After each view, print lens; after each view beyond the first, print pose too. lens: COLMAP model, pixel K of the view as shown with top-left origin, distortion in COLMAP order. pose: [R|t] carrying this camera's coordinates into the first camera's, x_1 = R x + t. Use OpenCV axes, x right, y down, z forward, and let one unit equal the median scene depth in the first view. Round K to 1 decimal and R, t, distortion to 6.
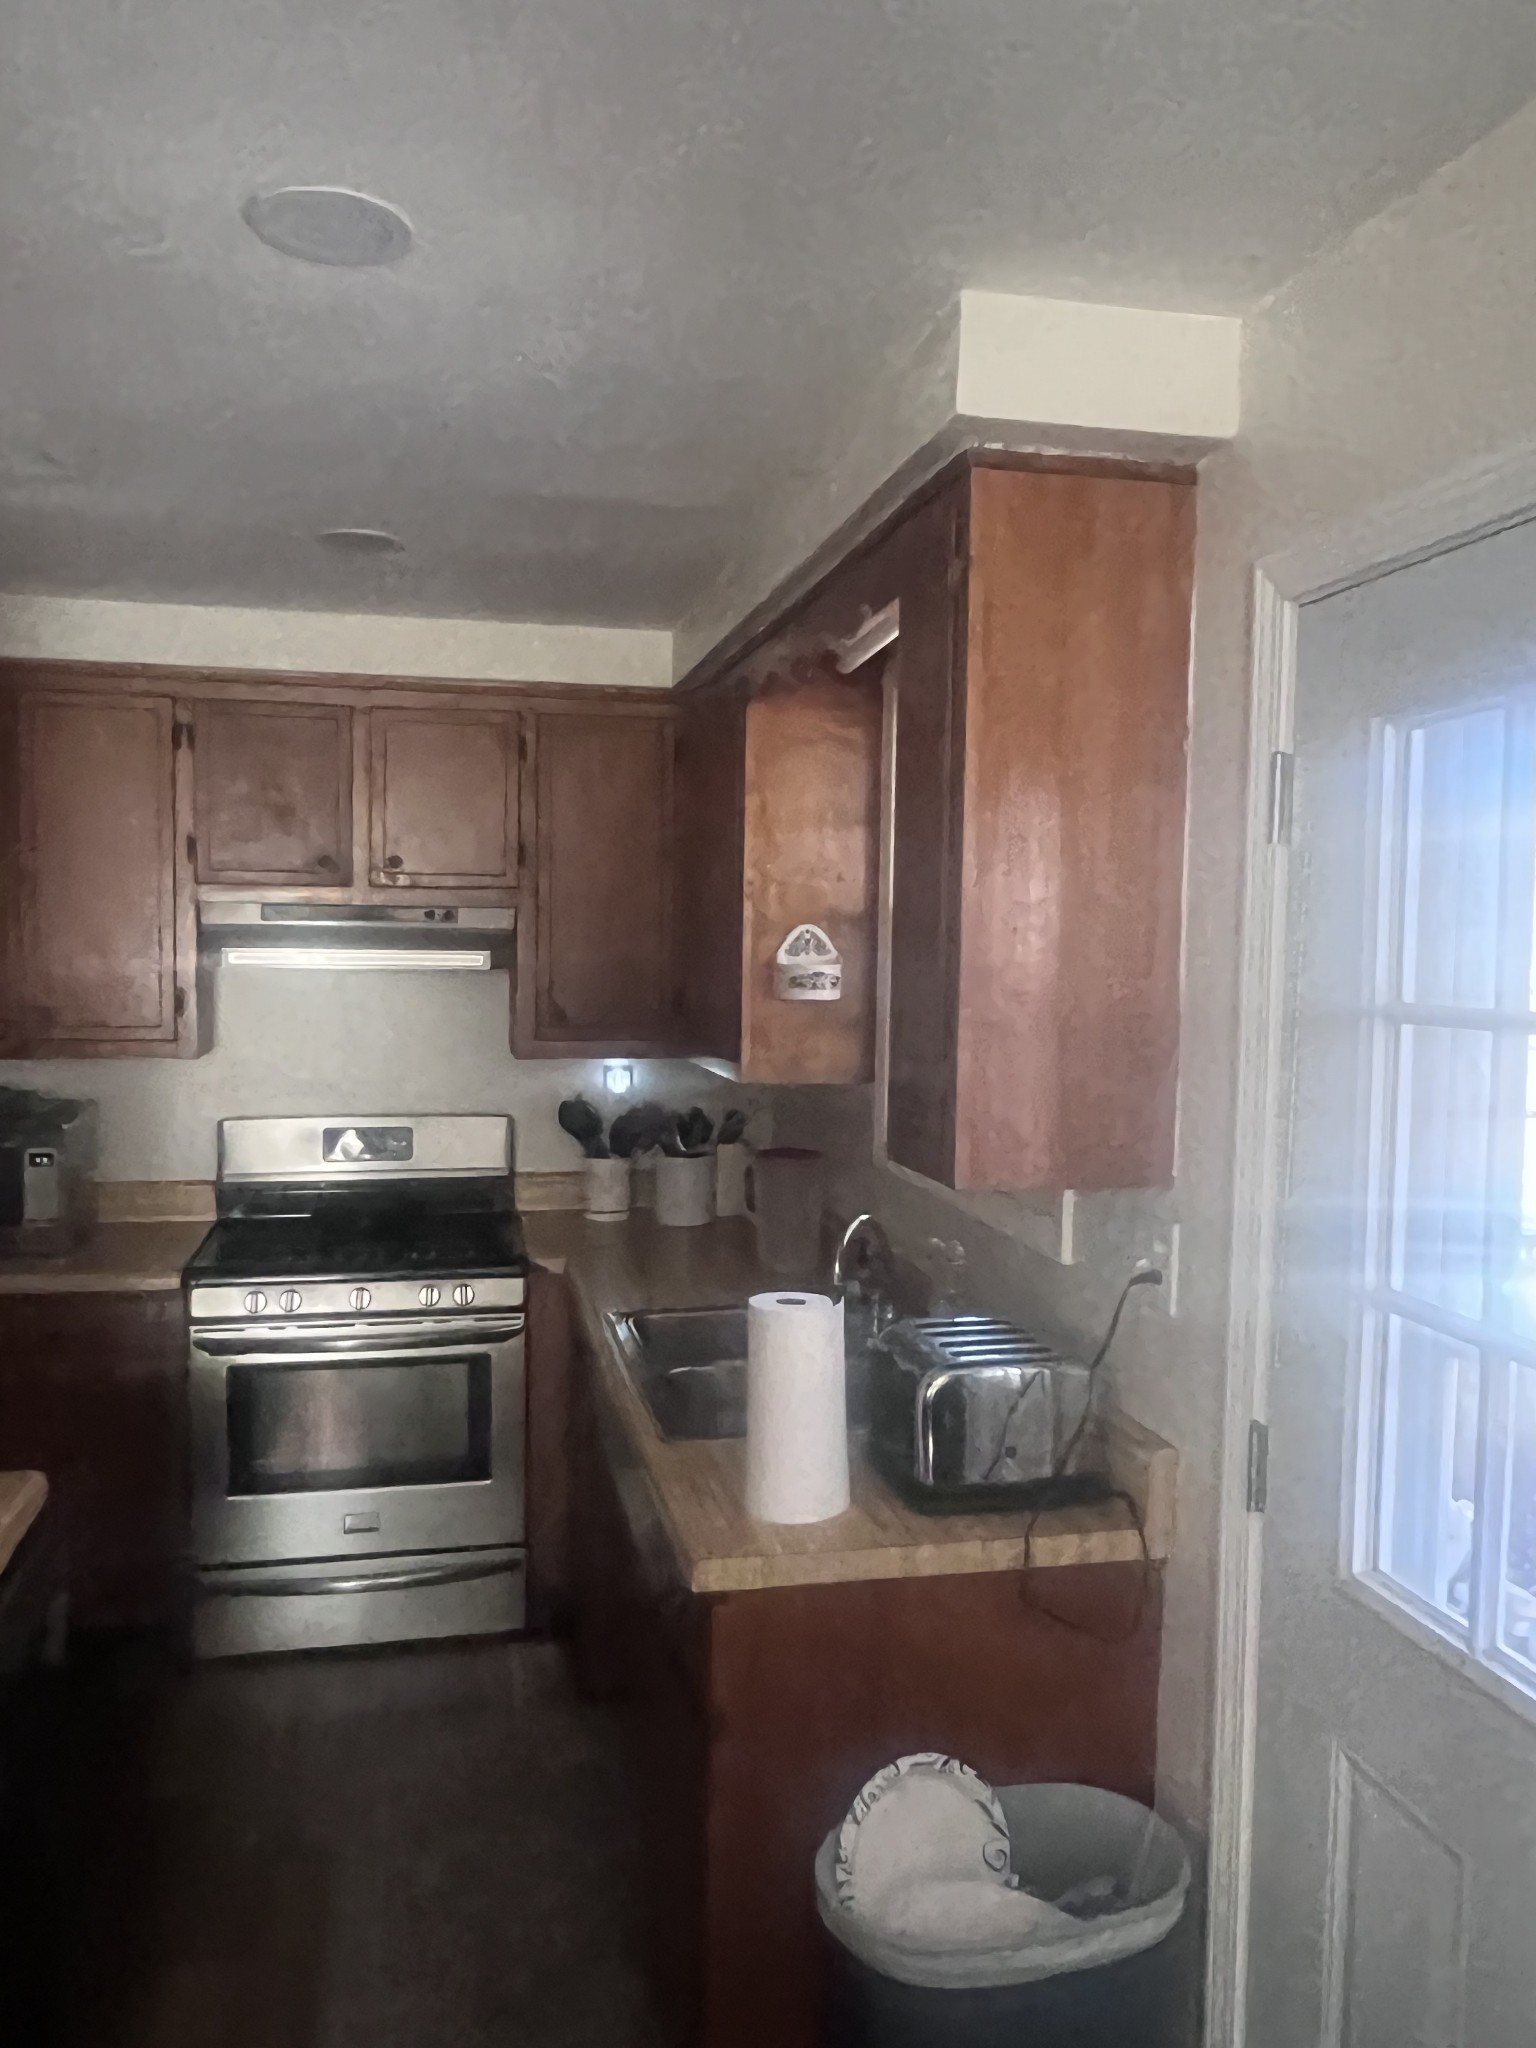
lens RADIAL K [[1617.8, 0, 768.0], [0, 1617.8, 1024.0], [0, 0, 1]] dist [0.007475, -0.001738]
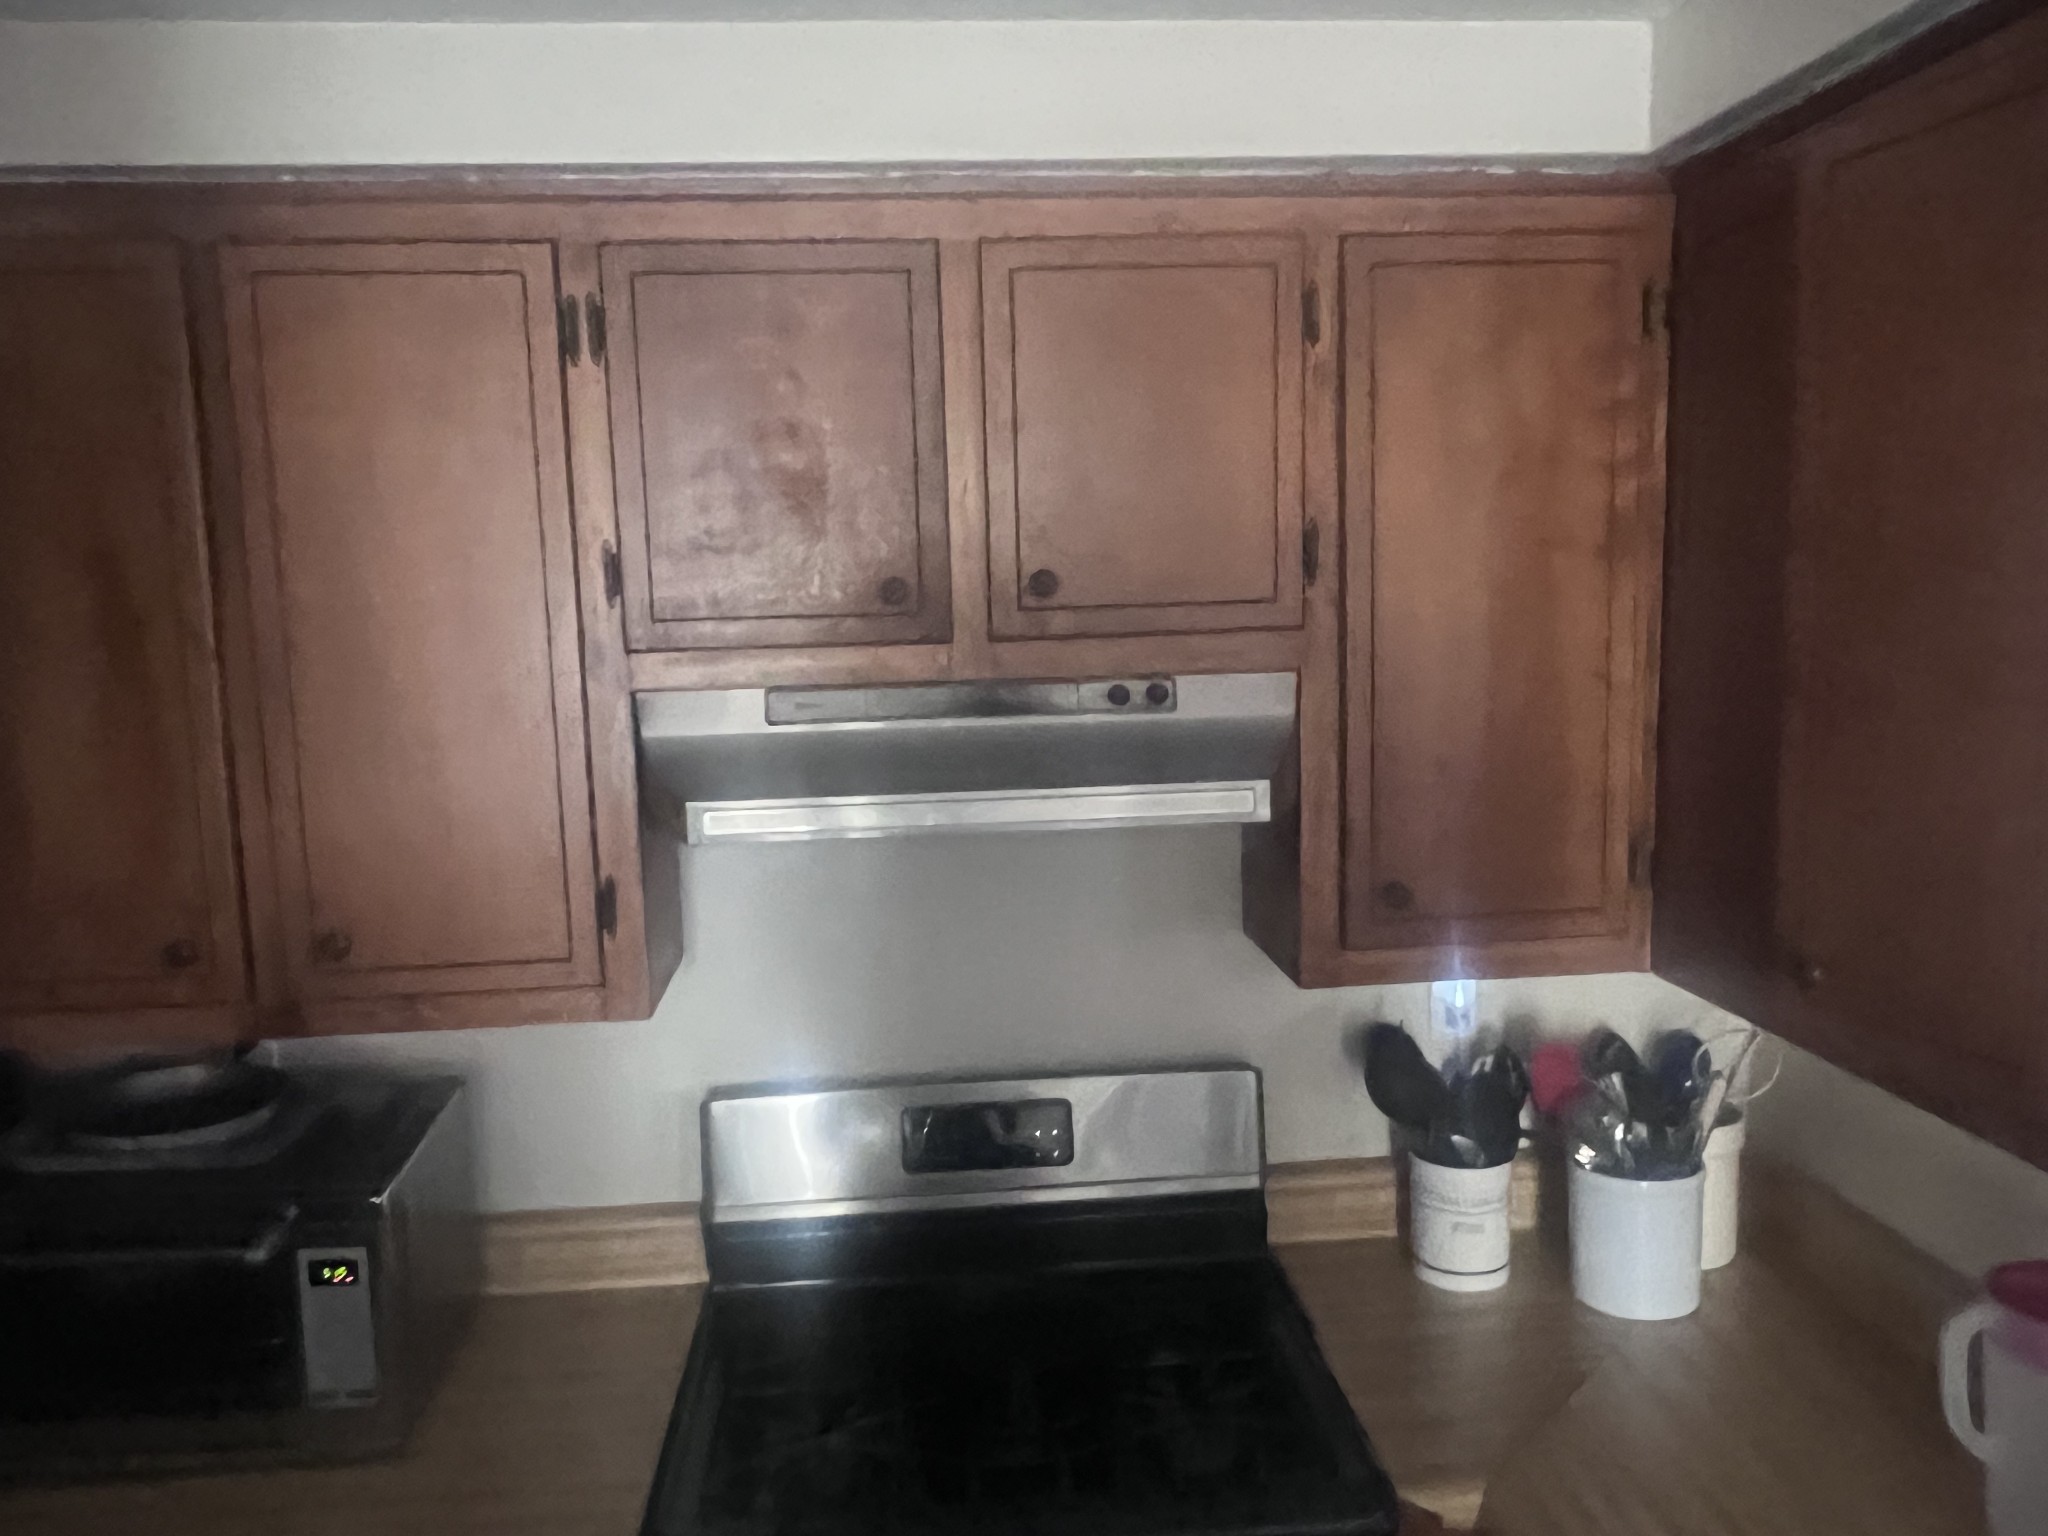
lens RADIAL K [[1617.8, 0, 1024.0], [0, 1617.8, 768.0], [0, 0, 1]] dist [0.007475, -0.001738]
pose [[0.990850, -0.023550, -0.132895, -0.176896], [0.034035, 0.996436, 0.077186, -0.084366], [0.130603, -0.081003, 0.988120, 0.546057]]
